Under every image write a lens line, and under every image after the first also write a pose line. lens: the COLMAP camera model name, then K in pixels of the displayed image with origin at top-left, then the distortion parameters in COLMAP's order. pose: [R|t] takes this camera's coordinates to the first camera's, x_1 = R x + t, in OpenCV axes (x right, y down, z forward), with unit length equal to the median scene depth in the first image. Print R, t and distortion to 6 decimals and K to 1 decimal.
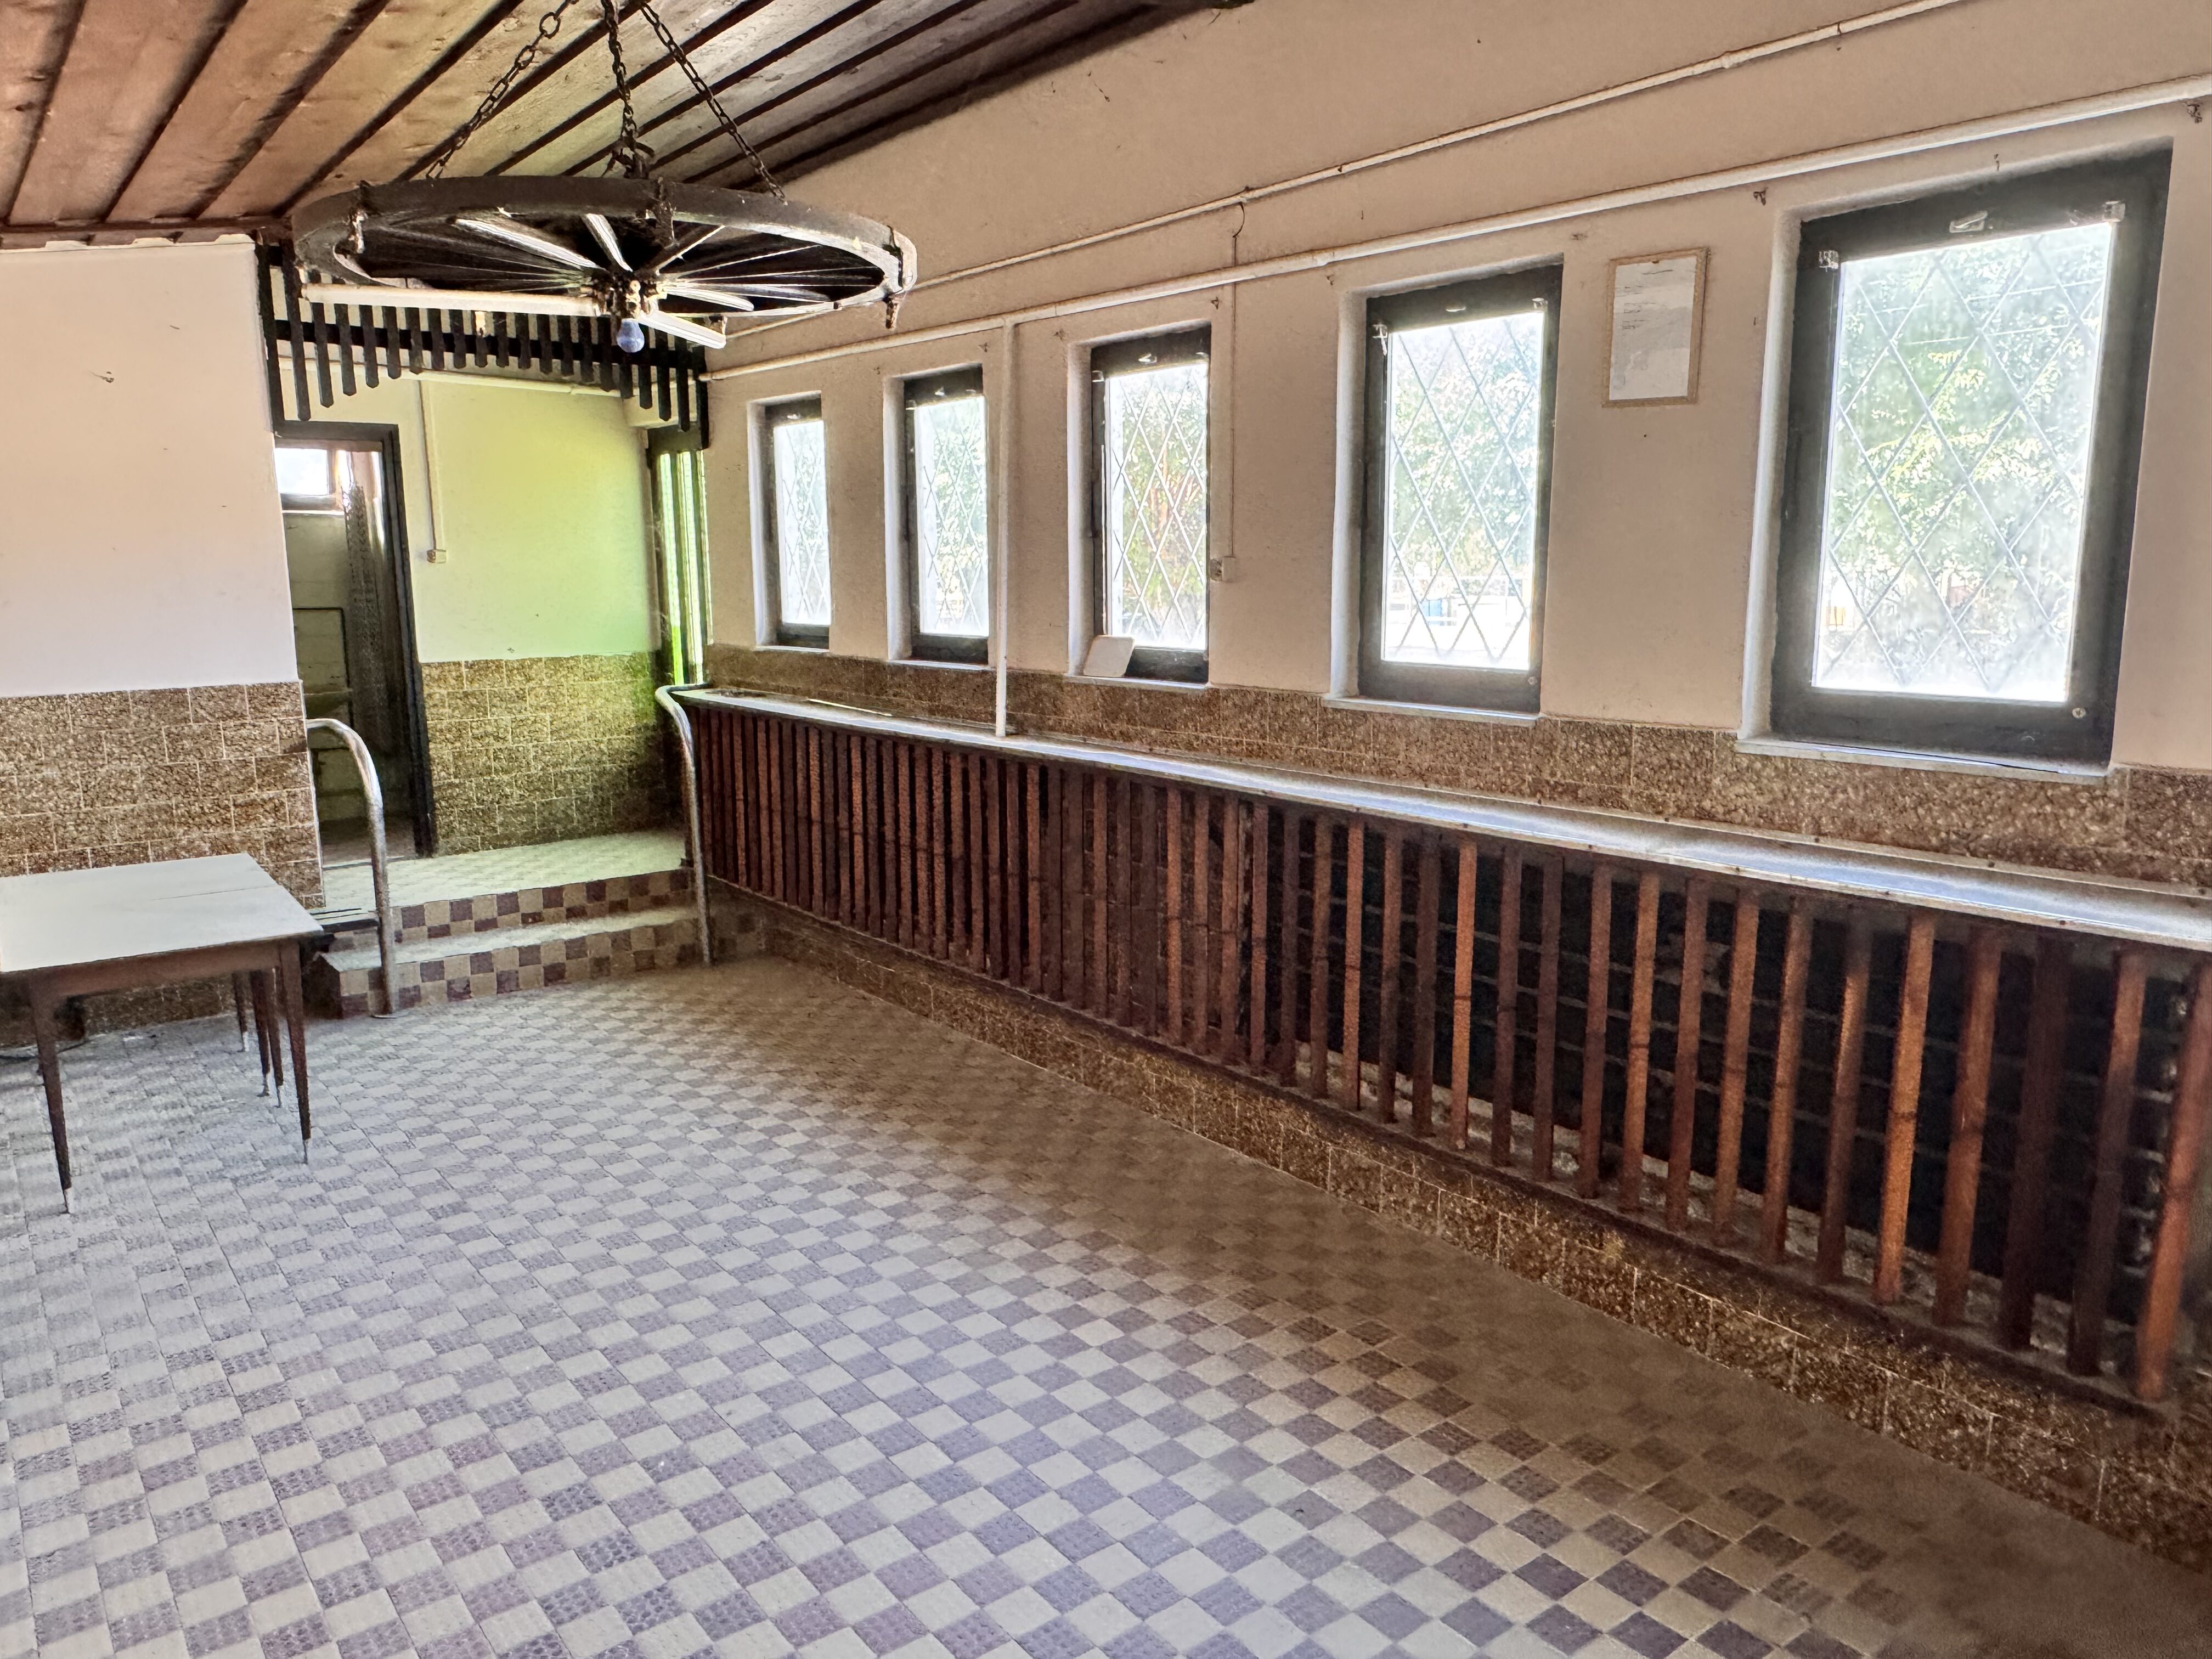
lens RADIAL K [[1560.3, 0, 1106.0], [0, 1560.3, 829.5], [0, 0, 1]] dist [-0.000185, 0.003812]
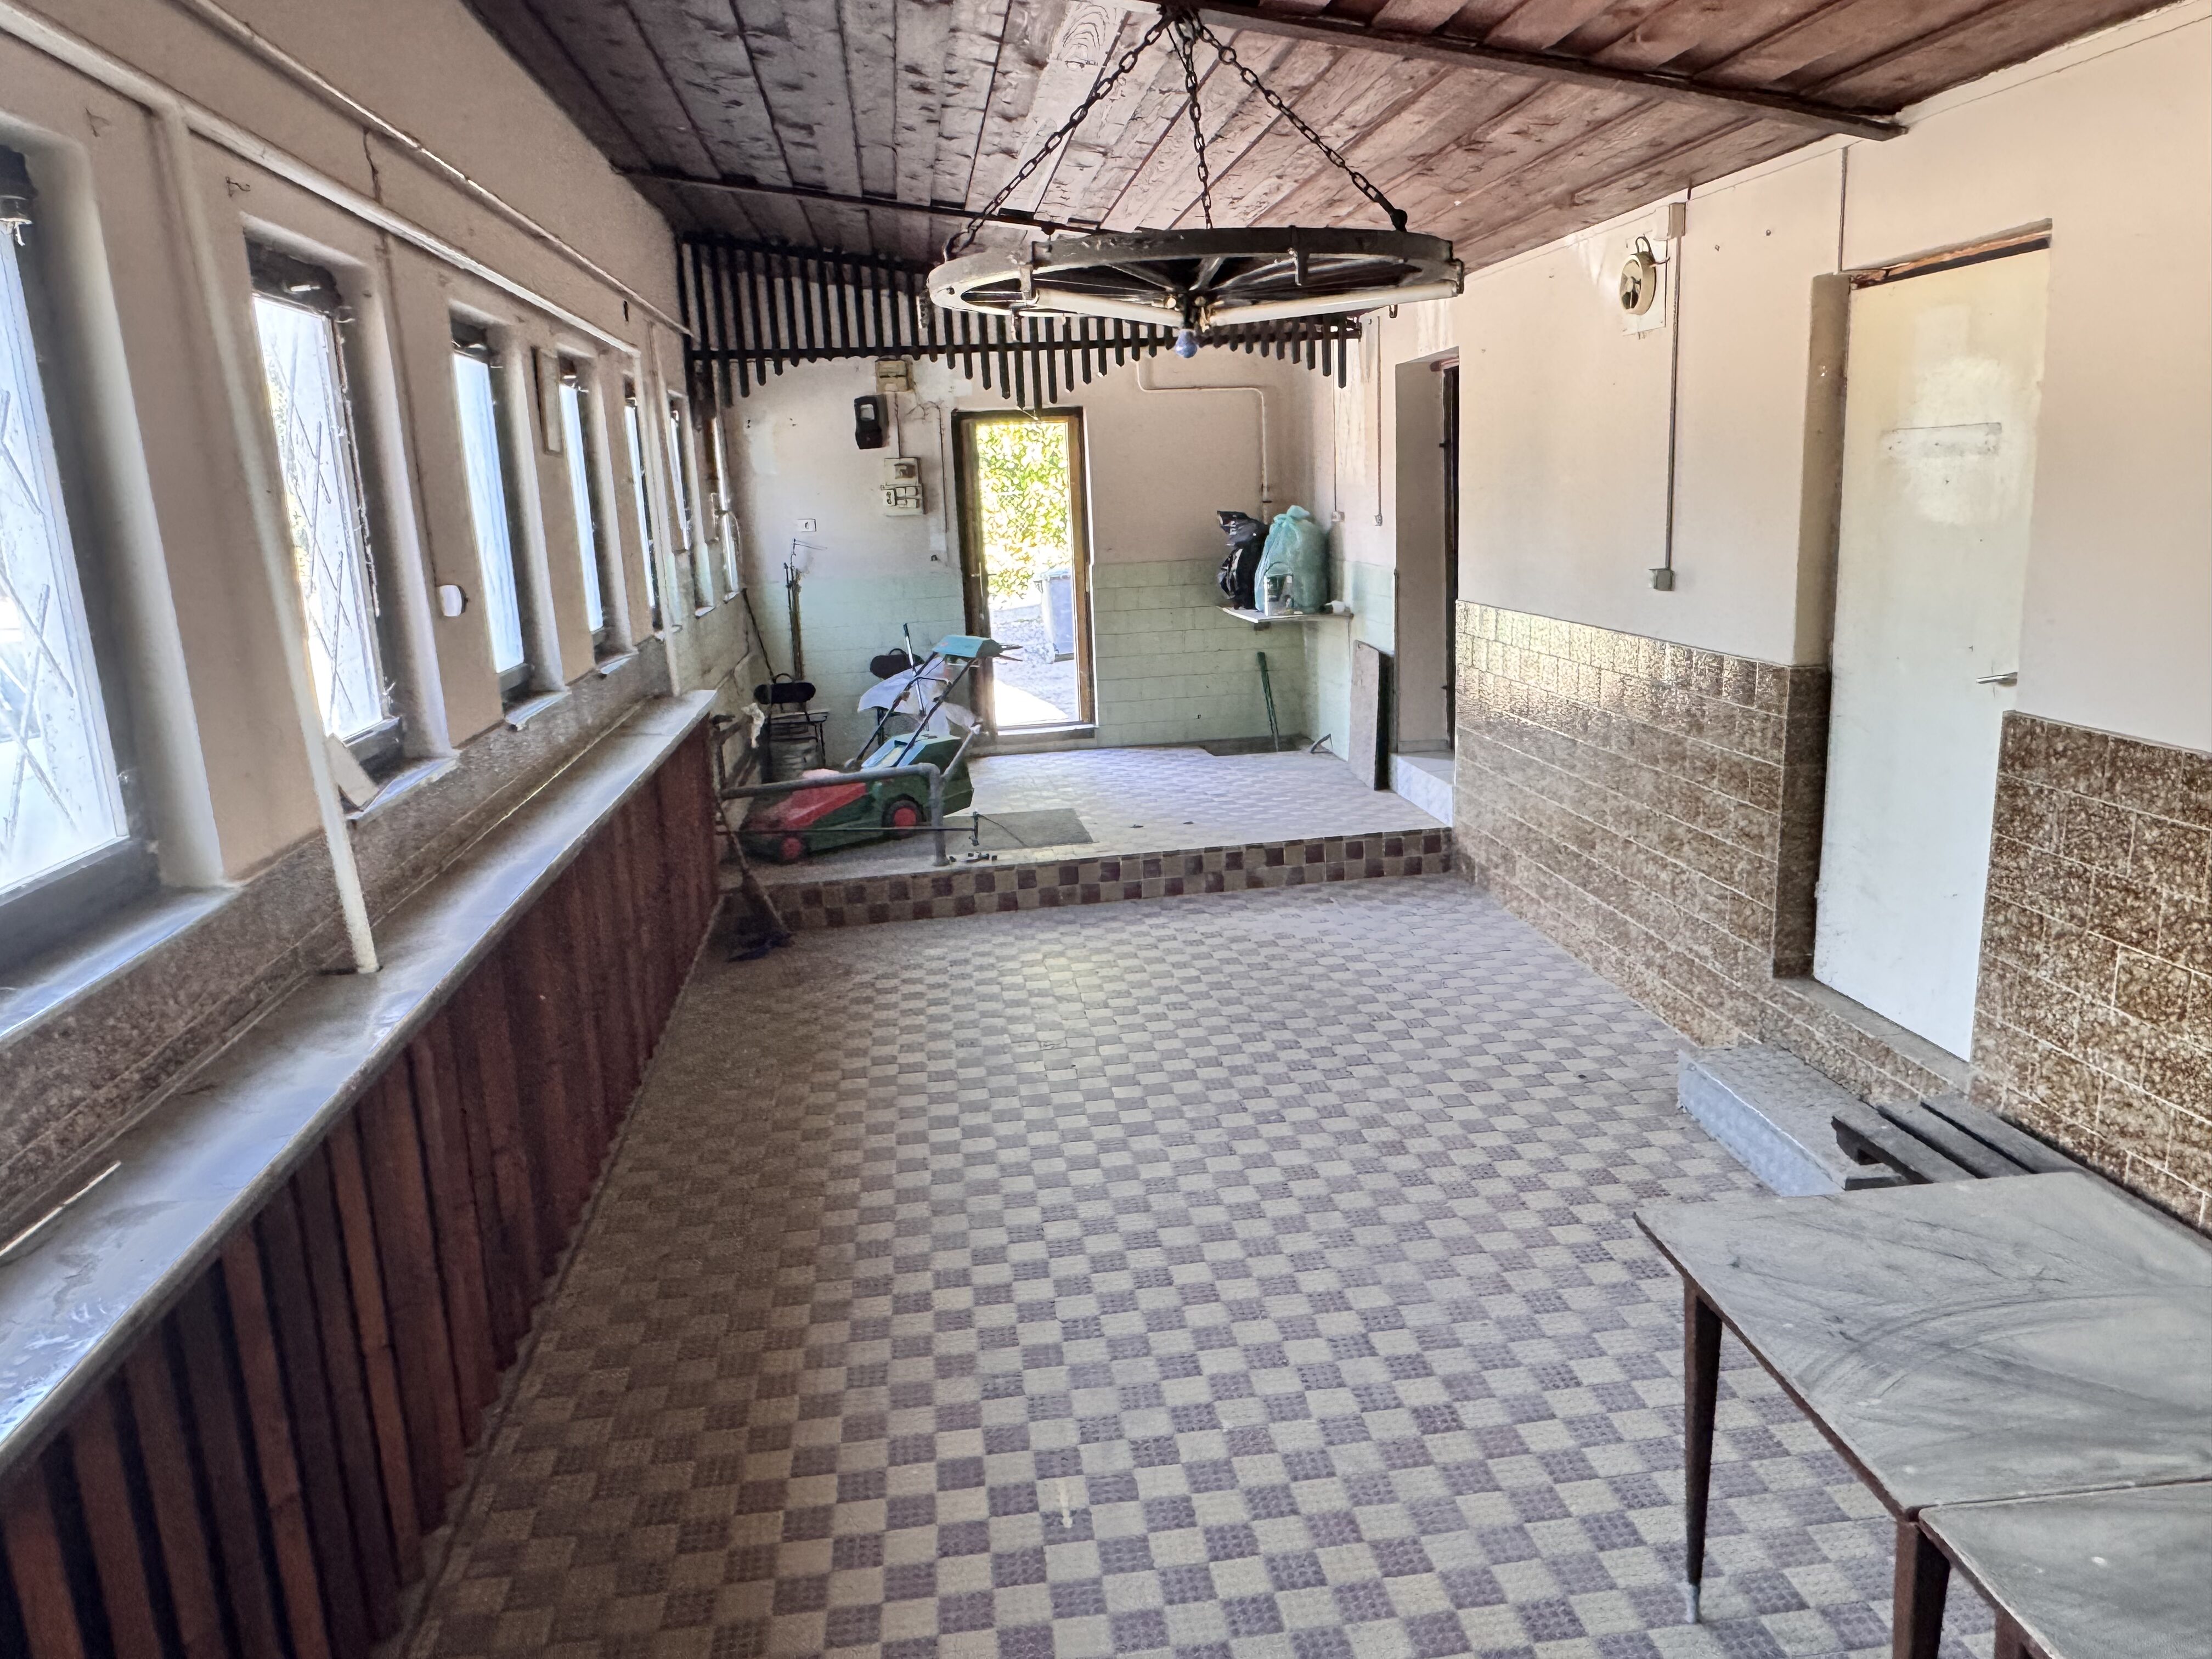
lens RADIAL K [[1560.3, 0, 1106.0], [0, 1560.3, 829.5], [0, 0, 1]] dist [-0.000185, 0.003812]
pose [[-0.860270, -0.063280, 0.505897, -0.691335], [0.140976, 0.924055, 0.355313, -0.327596], [-0.489961, 0.376984, -0.786016, 1.671646]]
